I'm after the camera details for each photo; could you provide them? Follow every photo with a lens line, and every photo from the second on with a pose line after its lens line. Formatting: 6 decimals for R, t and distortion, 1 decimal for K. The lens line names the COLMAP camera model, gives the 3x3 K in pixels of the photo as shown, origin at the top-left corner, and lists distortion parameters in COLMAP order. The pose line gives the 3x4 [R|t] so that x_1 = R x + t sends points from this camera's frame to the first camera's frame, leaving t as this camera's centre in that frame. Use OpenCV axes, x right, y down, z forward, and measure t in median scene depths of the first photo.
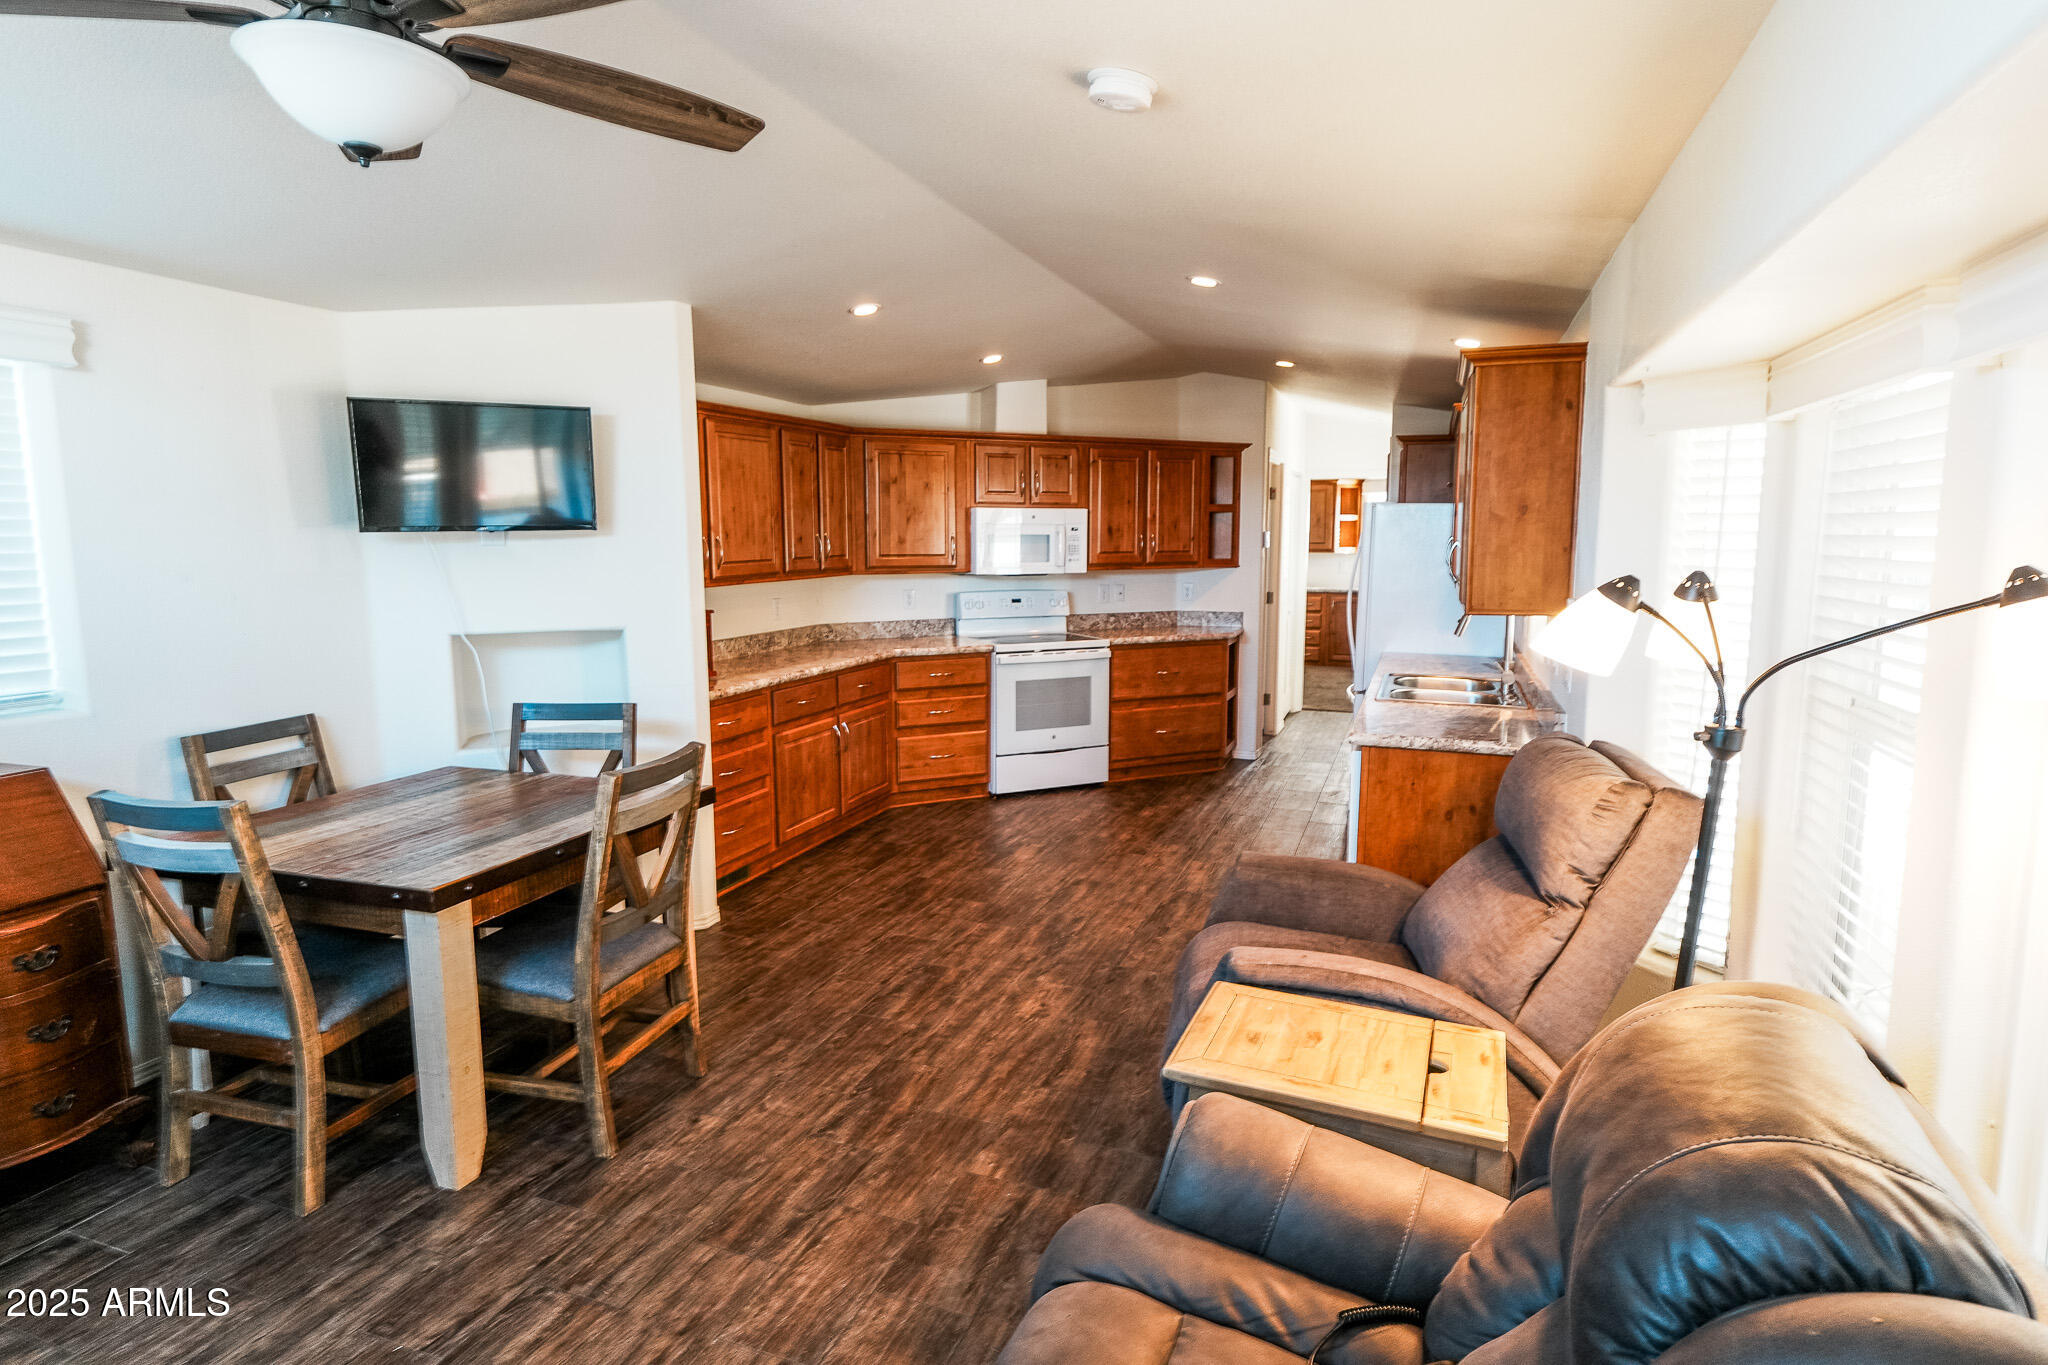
lens RADIAL K [[1084.3, 0, 1030.3], [0, 1084.3, 675.3], [0, 0, 1]] dist [0.004731, -0.000270]
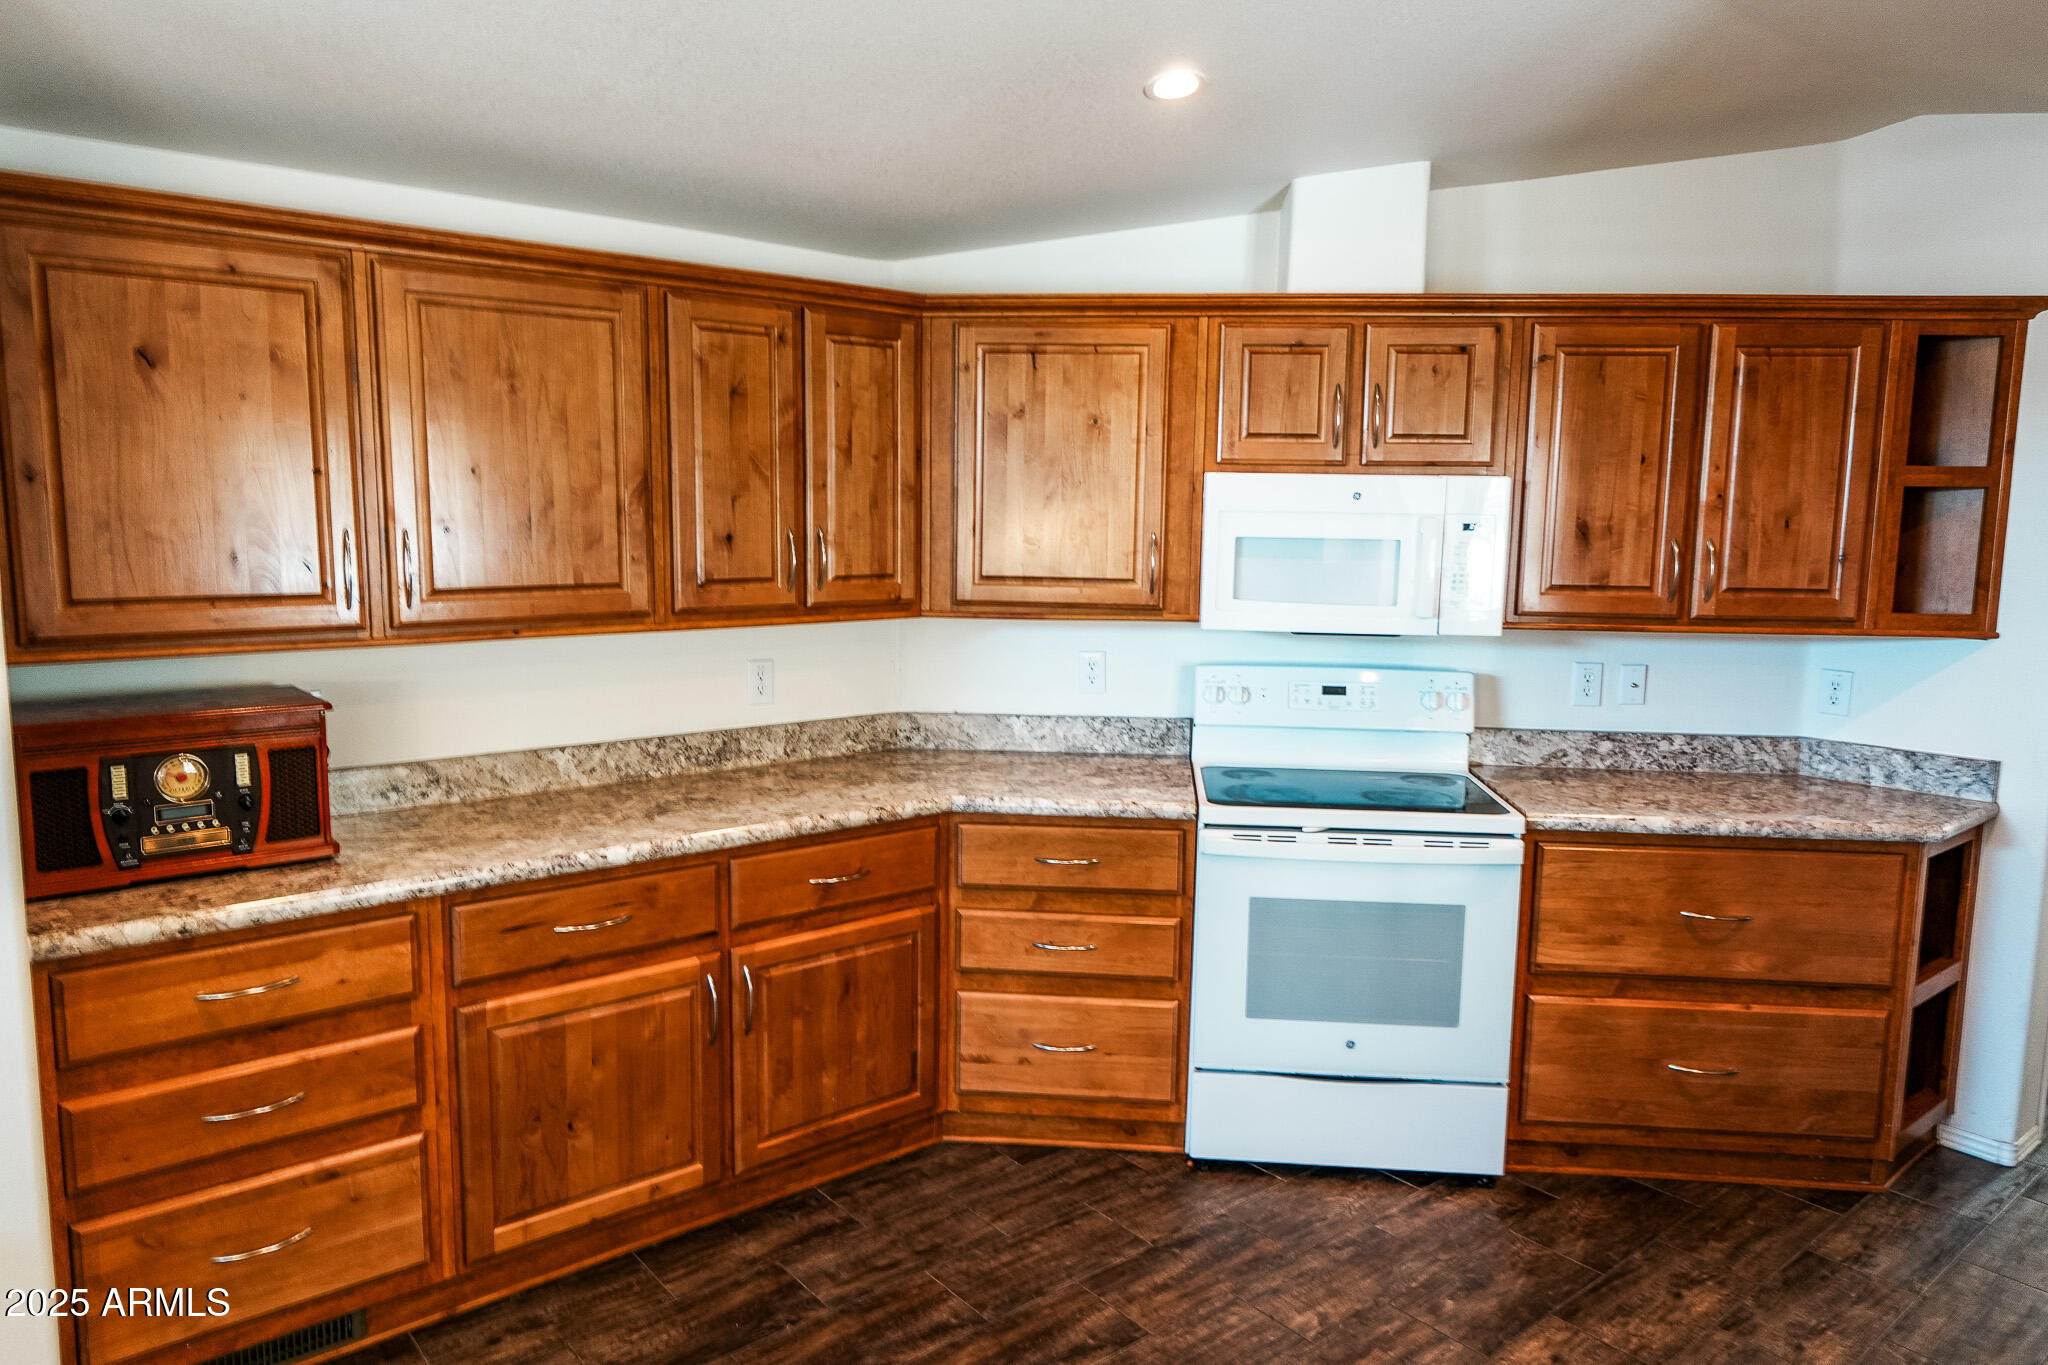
lens RADIAL K [[1337.7, 0, 1027.1], [0, 1337.7, 675.3], [0, 0, 1]] dist [-0.004605, -0.000447]
pose [[0.862551, 0.074036, -0.500524, 0.183690], [-0.081184, 0.996671, 0.007521, -0.086380], [0.499415, 0.034147, 0.865690, 0.602745]]
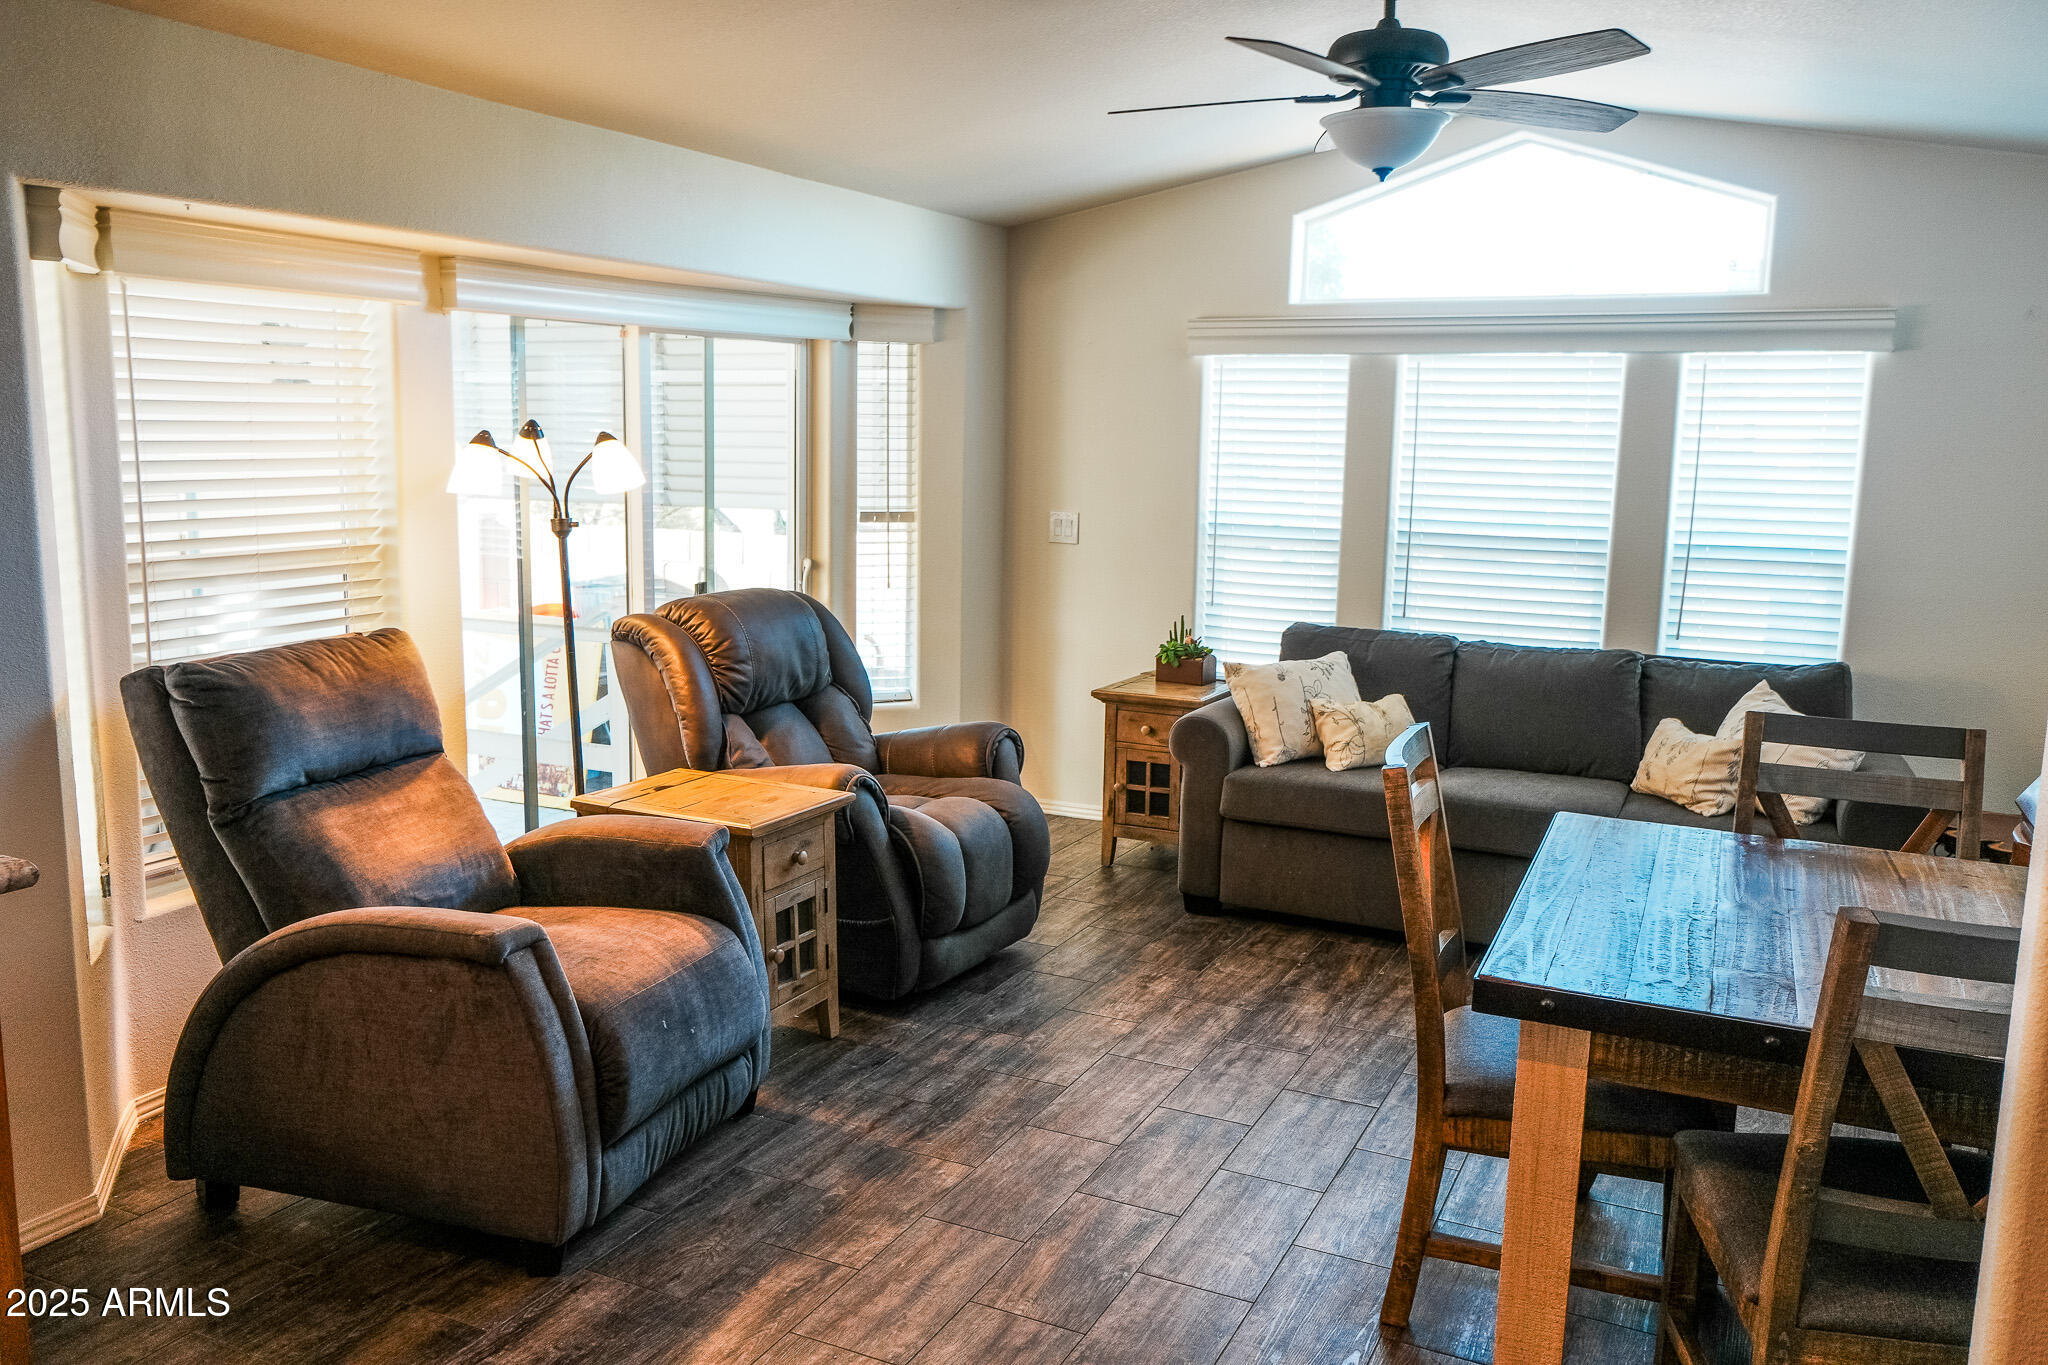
lens RADIAL K [[1556.2, 0, 1034.0], [0, 1556.2, 683.7], [0, 0, 1]] dist [-0.005141, -0.002186]
pose [[-0.994788, -0.034740, 0.095868, -0.103752], [-0.004910, 0.955405, 0.295258, -0.128818], [-0.101850, 0.293249, -0.950596, 1.004918]]
